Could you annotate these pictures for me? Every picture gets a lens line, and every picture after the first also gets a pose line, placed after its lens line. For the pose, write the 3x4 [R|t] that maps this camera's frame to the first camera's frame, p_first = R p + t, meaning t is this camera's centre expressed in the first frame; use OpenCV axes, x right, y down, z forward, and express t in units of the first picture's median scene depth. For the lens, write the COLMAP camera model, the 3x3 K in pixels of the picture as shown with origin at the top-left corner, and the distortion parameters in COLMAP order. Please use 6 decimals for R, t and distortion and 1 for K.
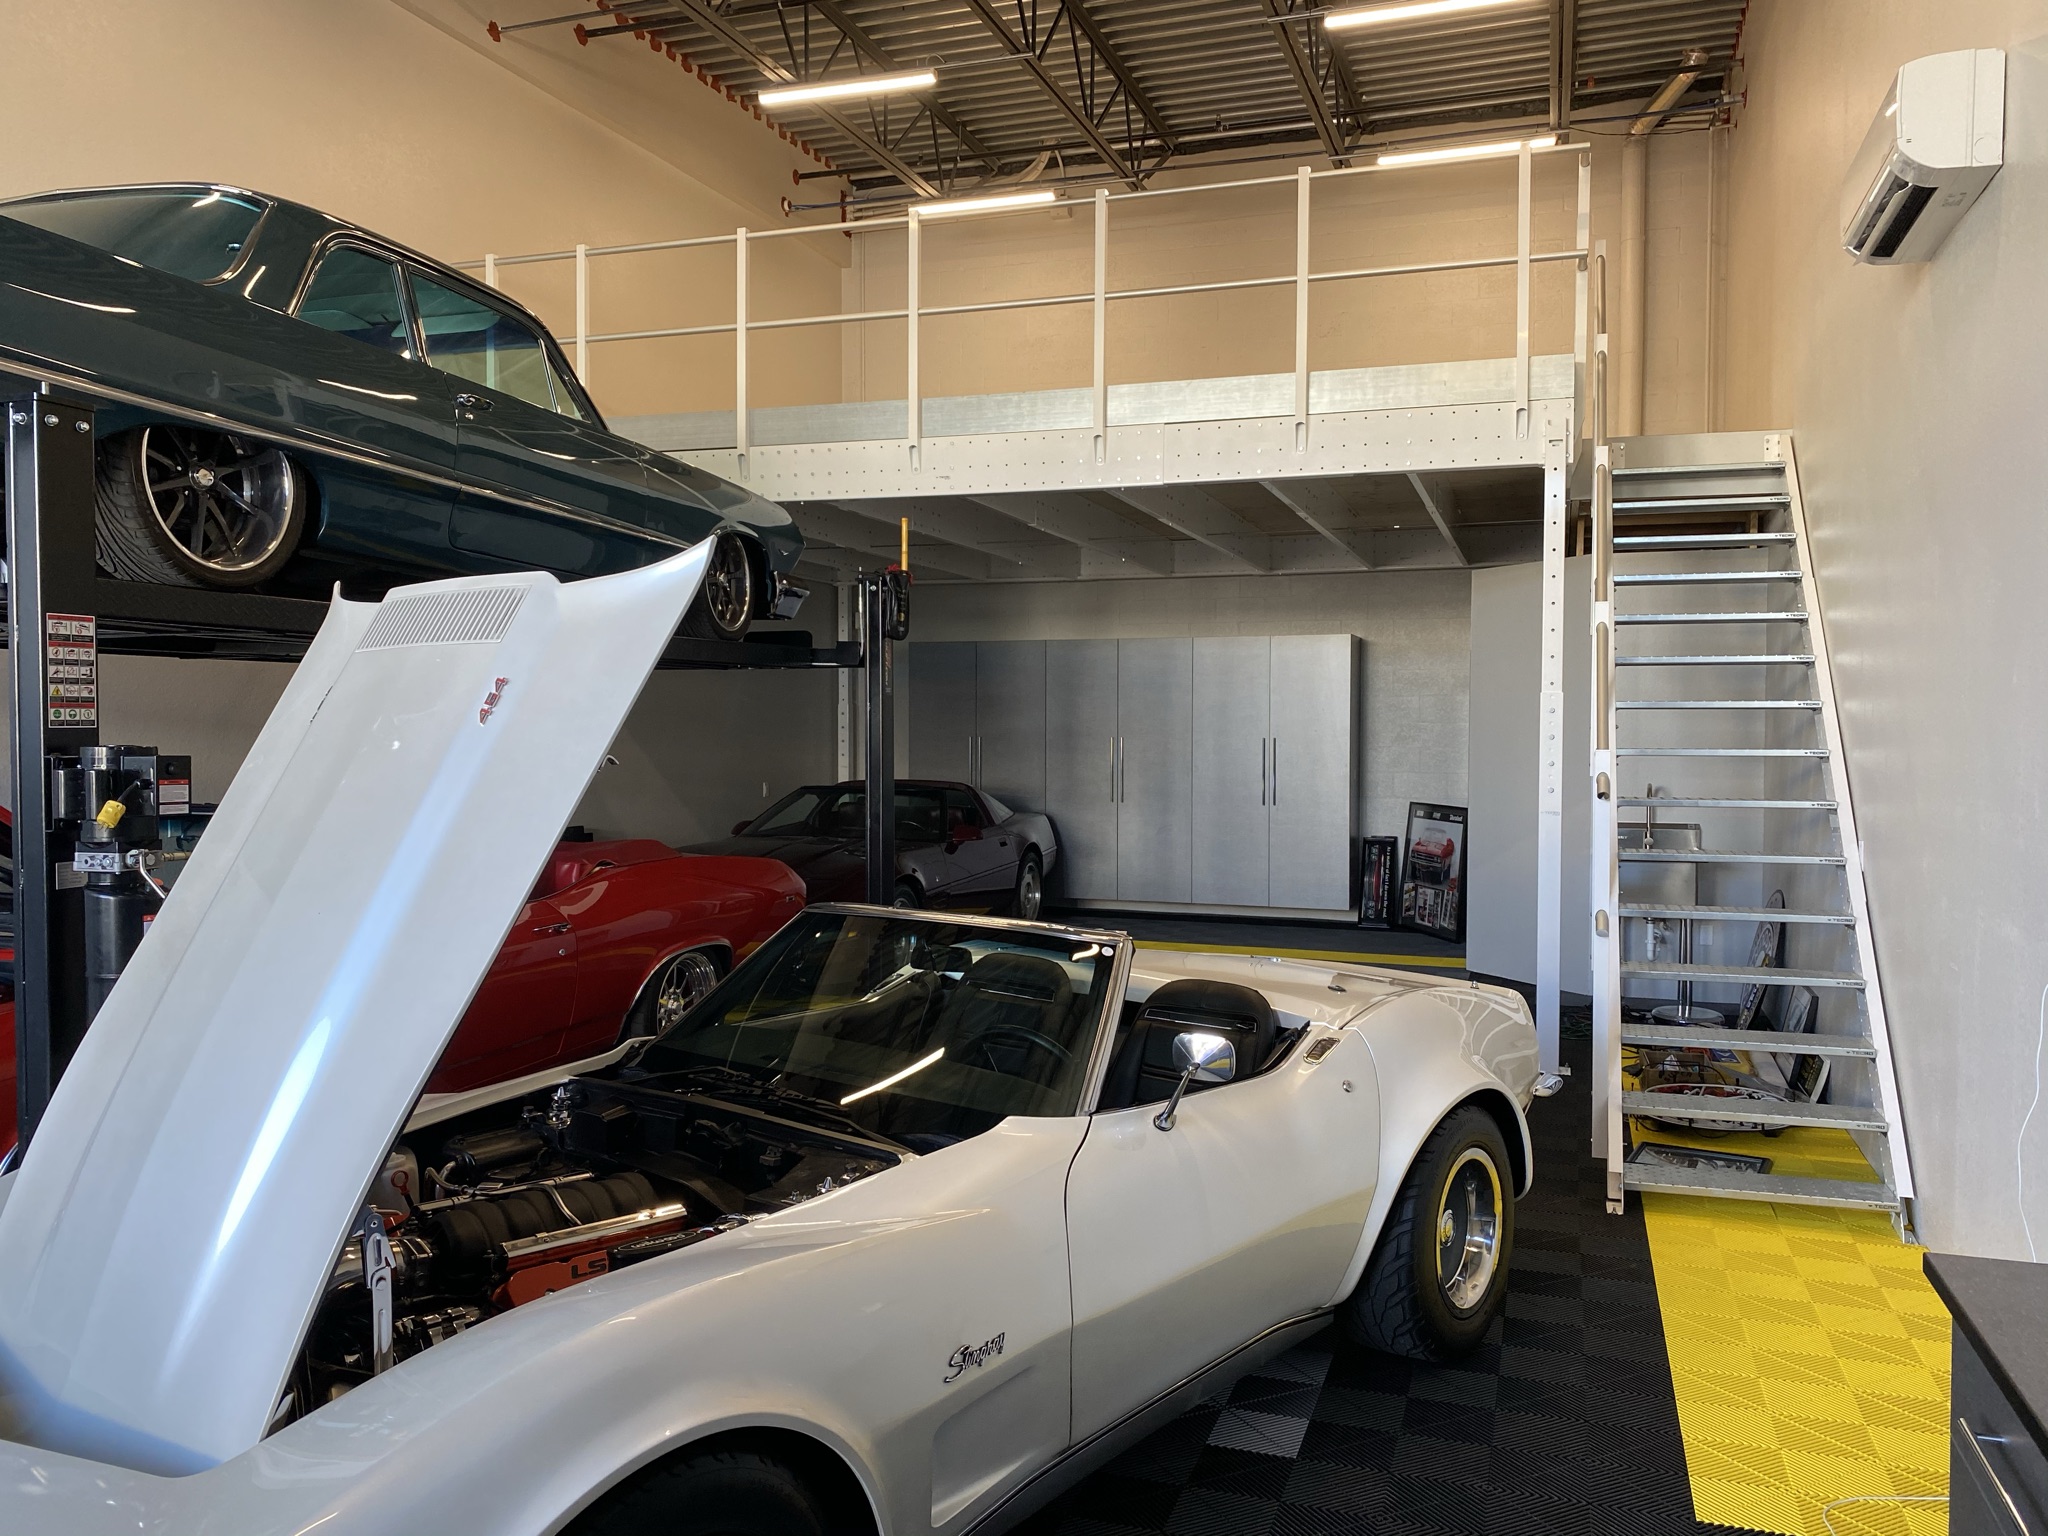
lens RADIAL K [[1583.7, 0, 1031.0], [0, 1583.7, 757.2], [0, 0, 1]] dist [0.045652, -0.040704]
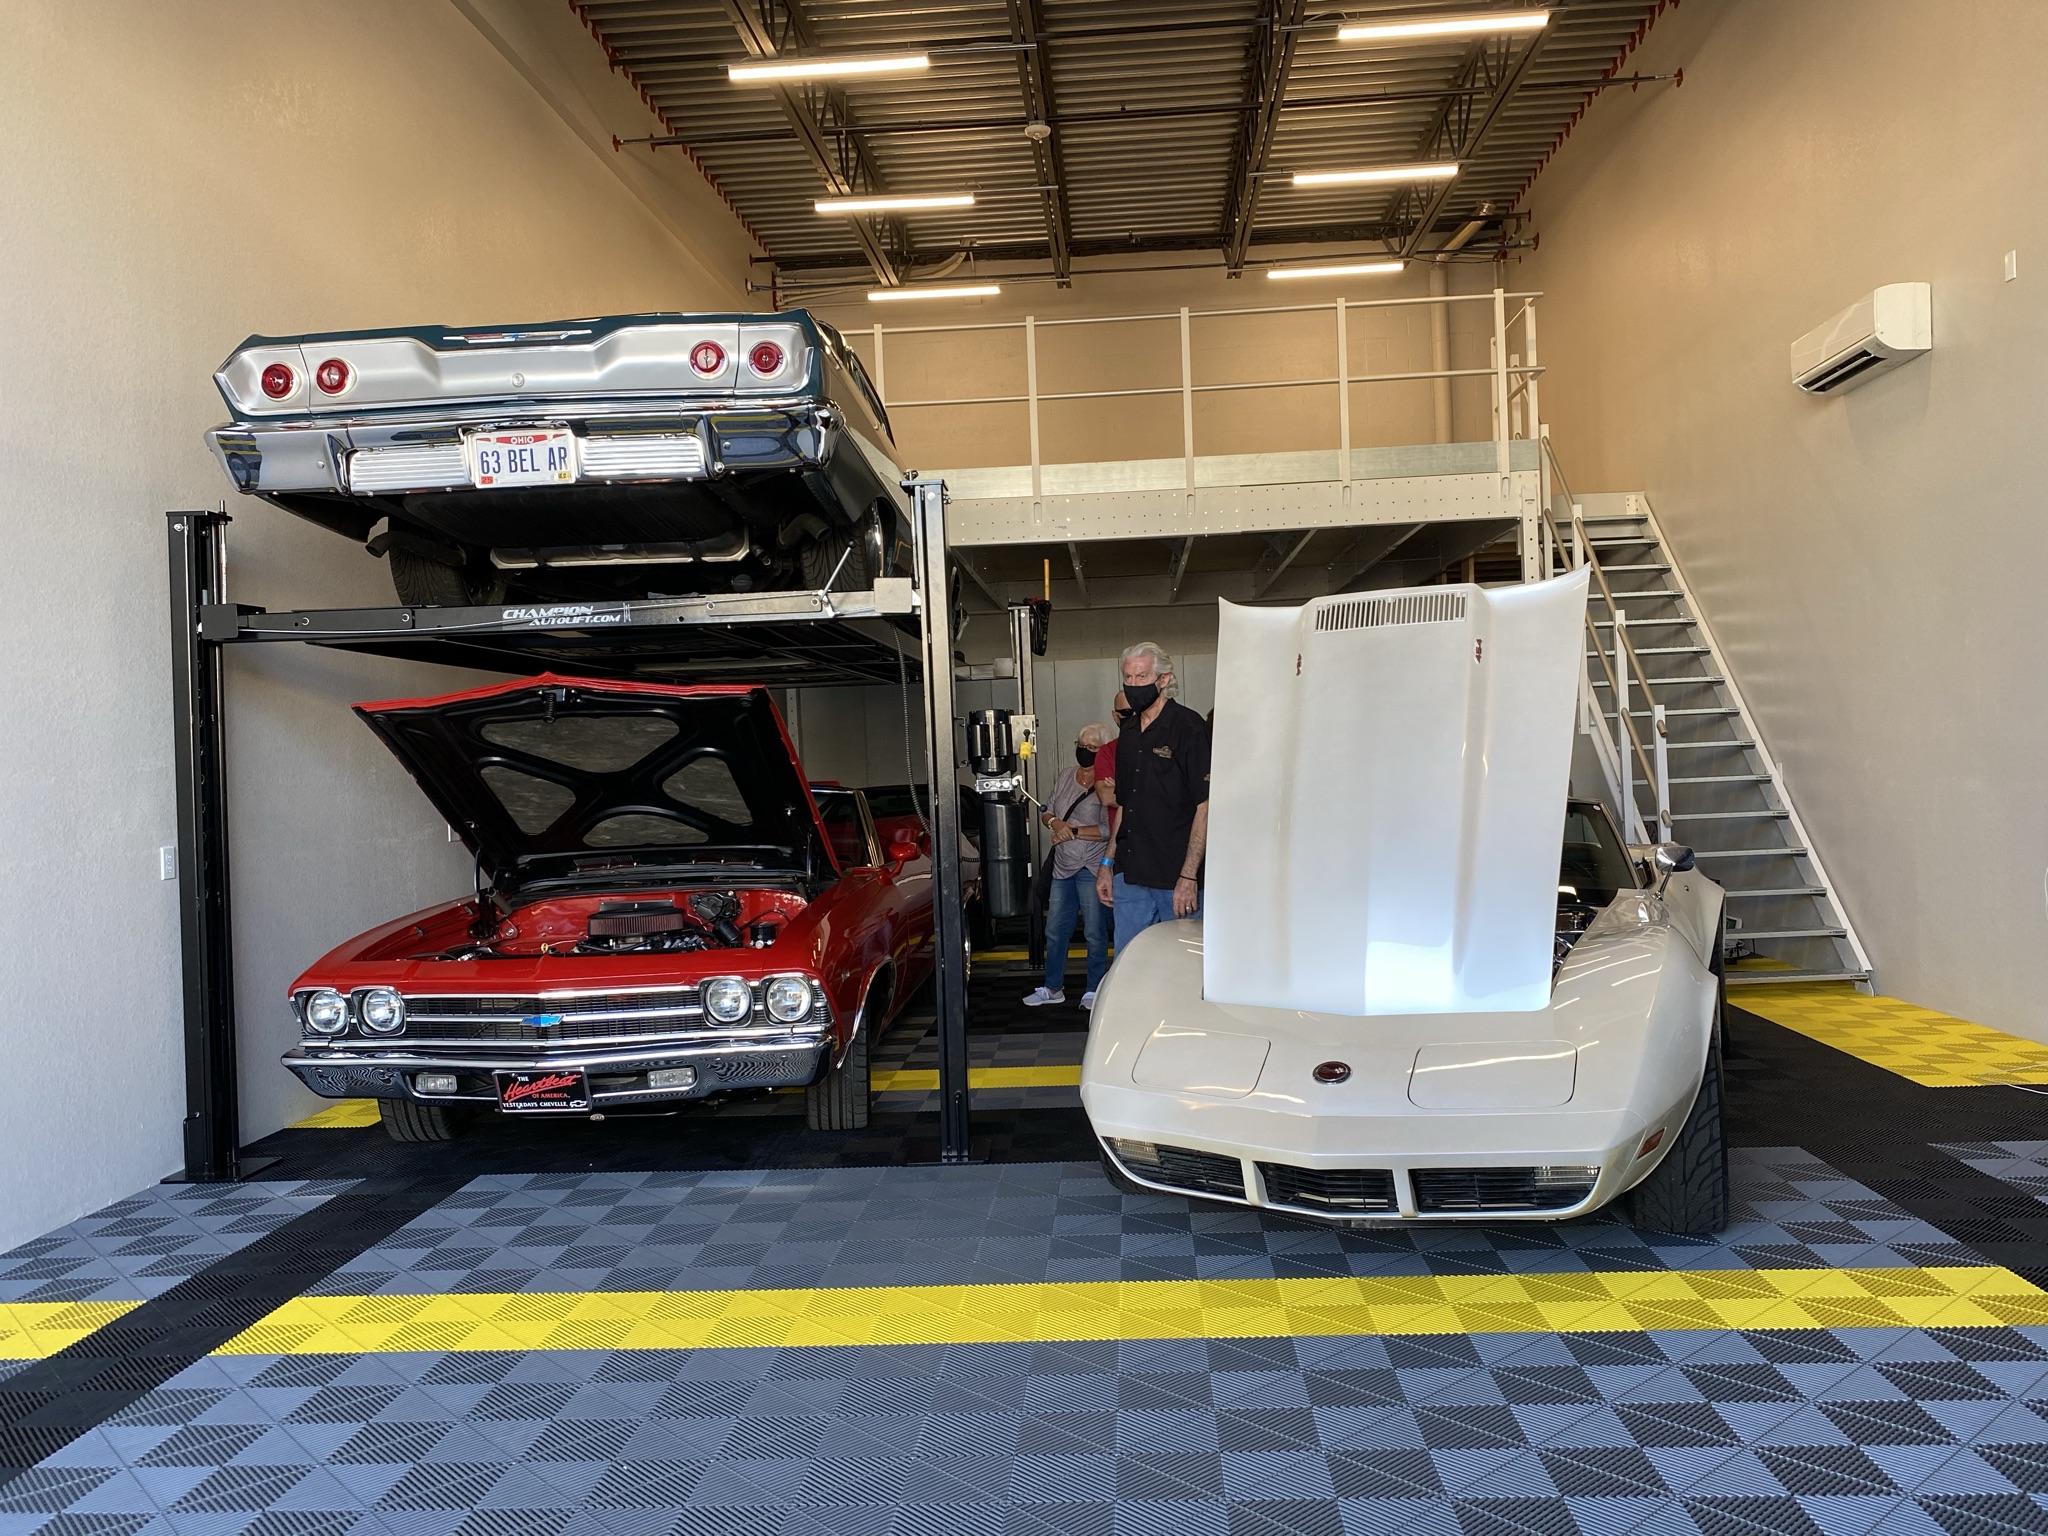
lens RADIAL K [[1583.7, 0, 1031.0], [0, 1583.7, 757.2], [0, 0, 1]] dist [0.045652, -0.040704]
pose [[0.963857, -0.039918, 0.263411, -0.430151], [0.046530, 0.998738, -0.018909, 0.032451], [-0.262324, 0.030482, 0.964498, -0.217330]]
